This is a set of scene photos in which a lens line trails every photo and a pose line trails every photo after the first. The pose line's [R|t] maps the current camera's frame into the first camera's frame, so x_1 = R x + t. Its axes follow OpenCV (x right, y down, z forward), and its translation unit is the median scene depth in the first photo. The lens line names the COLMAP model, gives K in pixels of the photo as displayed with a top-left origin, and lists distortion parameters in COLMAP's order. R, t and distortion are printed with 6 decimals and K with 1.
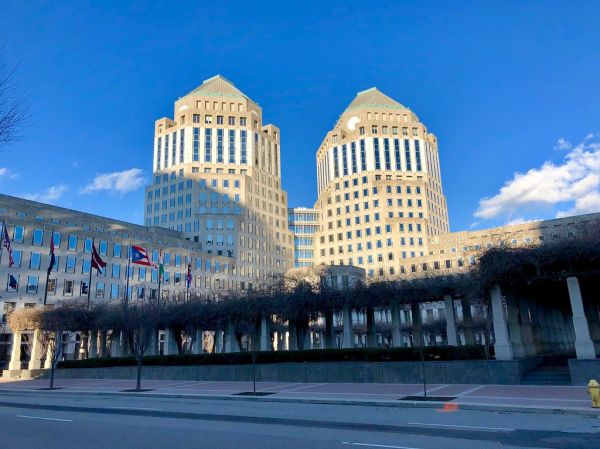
lens RADIAL K [[481.8, 0, 282.2], [0, 481.8, 226.5], [0, 0, 1]] dist [0.059168, -0.167107]
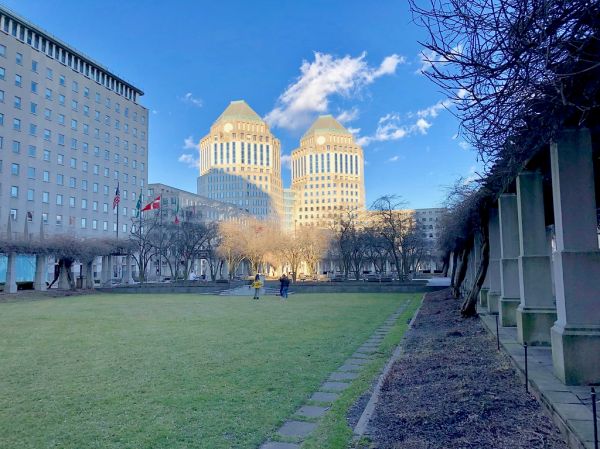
lens RADIAL K [[473.4, 0, 290.3], [0, 473.4, 224.6], [0, 0, 1]] dist [0.046010, -0.093401]
pose [[0.950620, 0.040191, 0.307743, -0.484609], [-0.085402, 0.987175, 0.134881, -0.148971], [-0.298375, -0.154503, 0.941861, -0.606083]]
